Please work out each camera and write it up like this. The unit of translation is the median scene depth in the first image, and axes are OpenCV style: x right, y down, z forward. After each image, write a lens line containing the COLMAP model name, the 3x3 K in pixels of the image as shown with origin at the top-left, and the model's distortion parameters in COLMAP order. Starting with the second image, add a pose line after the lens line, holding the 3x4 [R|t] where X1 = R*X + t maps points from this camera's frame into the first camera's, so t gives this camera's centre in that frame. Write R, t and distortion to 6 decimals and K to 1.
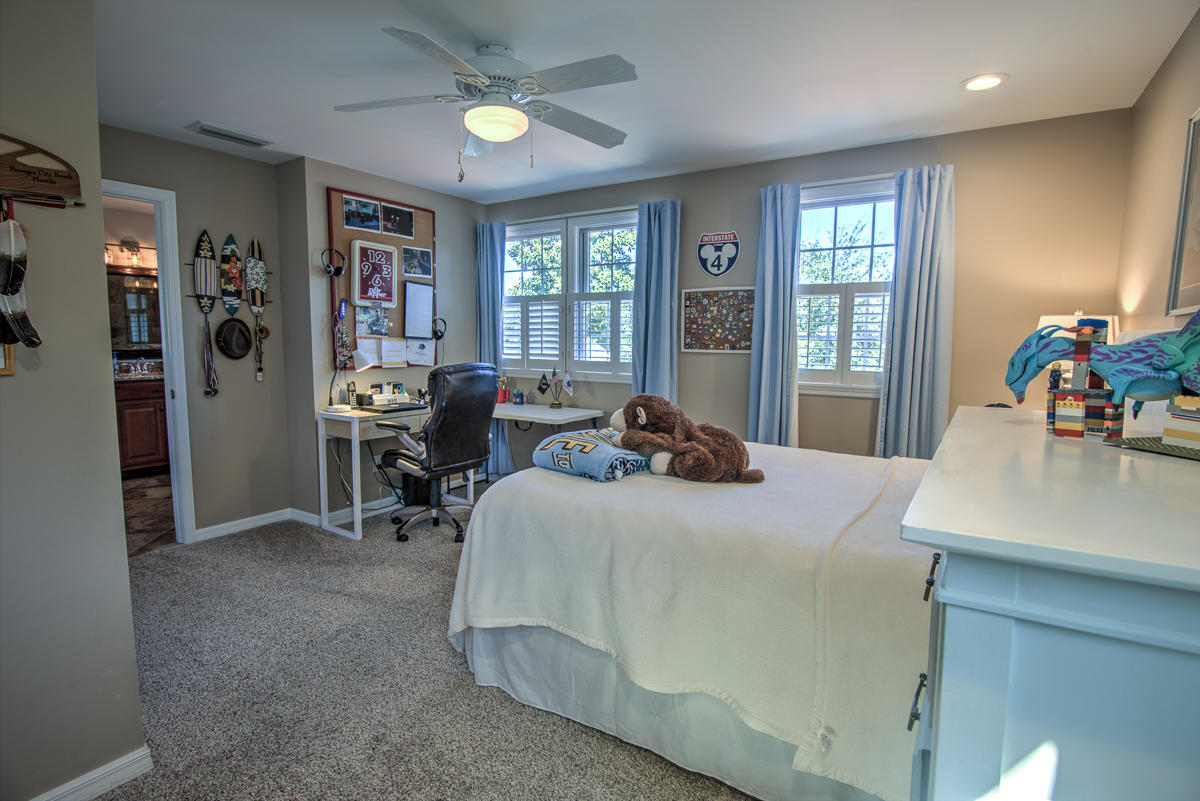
lens RADIAL K [[587.7, 0, 598.7], [0, 587.7, 394.3], [0, 0, 1]] dist [-0.020313, -0.000624]
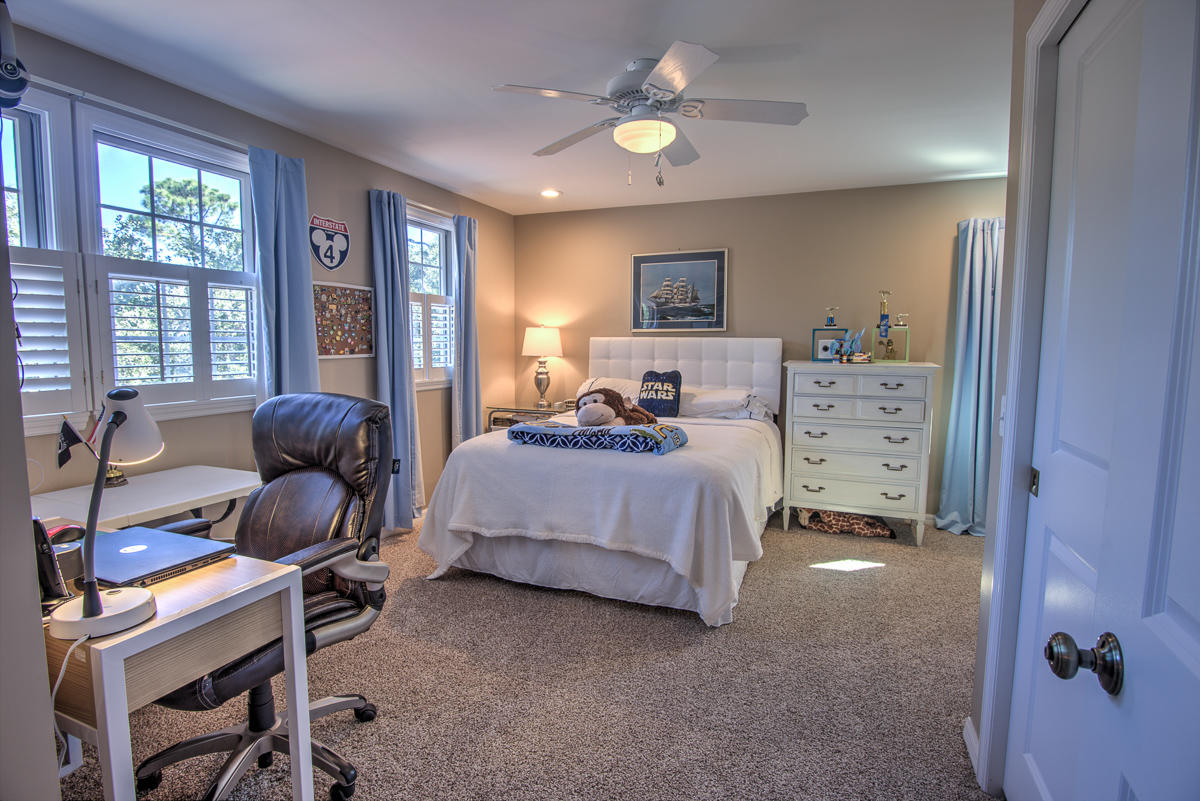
lens RADIAL K [[587.7, 0, 595.6], [0, 587.7, 401.8], [0, 0, 1]] dist [-0.020313, -0.000624]
pose [[-0.175220, -0.098151, 0.979625, -0.721419], [0.108130, 0.987080, 0.118239, -0.069567], [-0.978573, 0.126645, -0.162343, 0.785170]]
